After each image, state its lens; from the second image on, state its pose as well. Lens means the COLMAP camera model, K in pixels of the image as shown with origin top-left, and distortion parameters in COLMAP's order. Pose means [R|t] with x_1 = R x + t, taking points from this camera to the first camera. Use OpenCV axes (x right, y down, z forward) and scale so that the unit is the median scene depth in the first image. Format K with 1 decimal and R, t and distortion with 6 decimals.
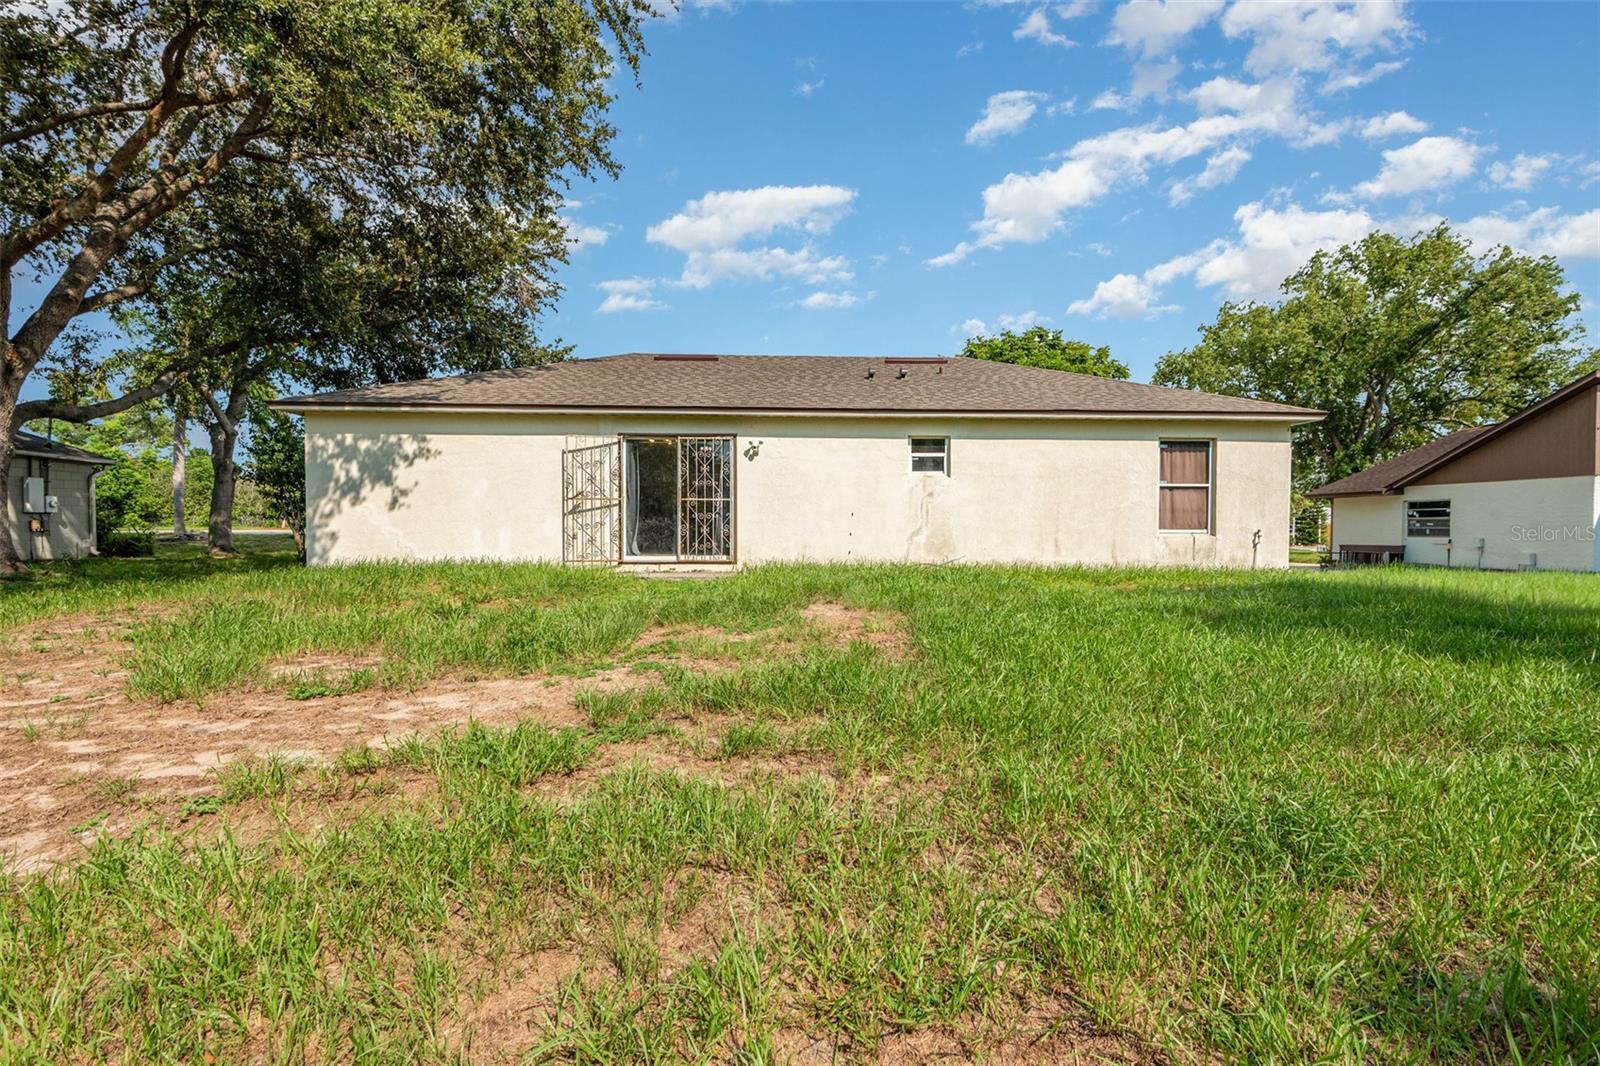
lens RADIAL K [[736.1, 0, 778.9], [0, 736.1, 585.3], [0, 0, 1]] dist [0.056374, -0.040252]
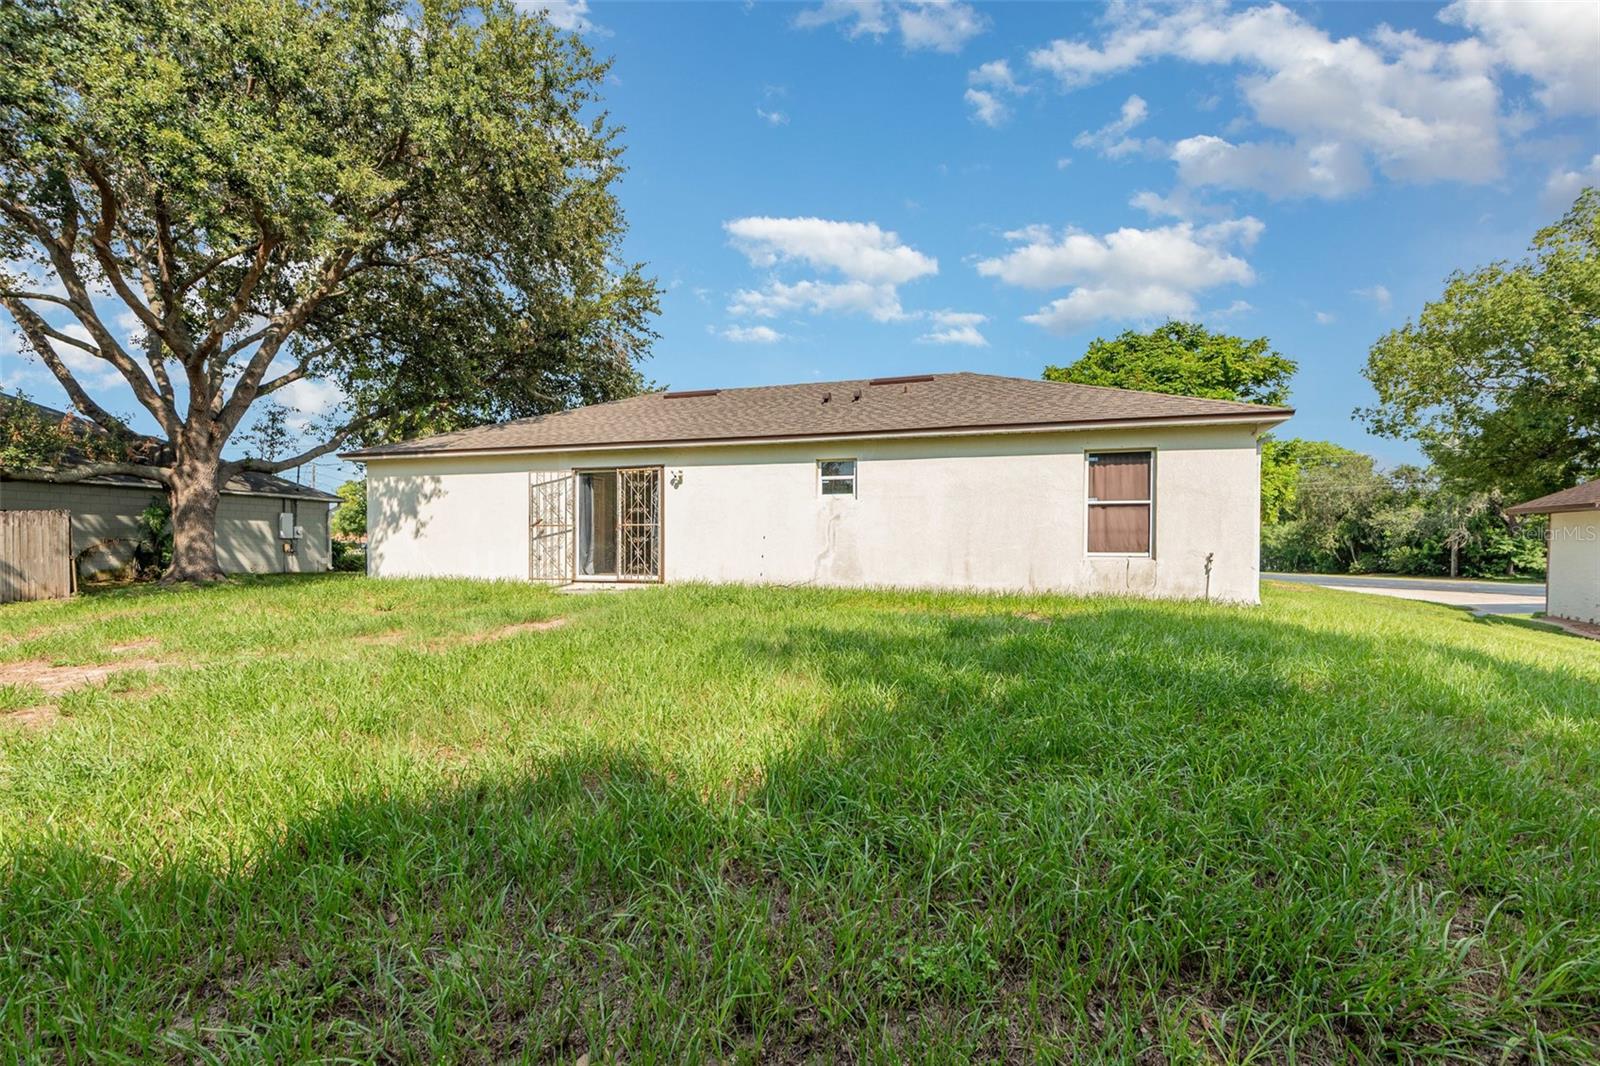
lens RADIAL K [[736.1, 0, 778.9], [0, 736.1, 585.3], [0, 0, 1]] dist [0.056374, -0.040252]
pose [[0.937426, 0.016069, -0.347813, 0.482619], [-0.023799, 0.999555, -0.017965, -0.010877], [0.347370, 0.025118, 0.937392, 0.038142]]
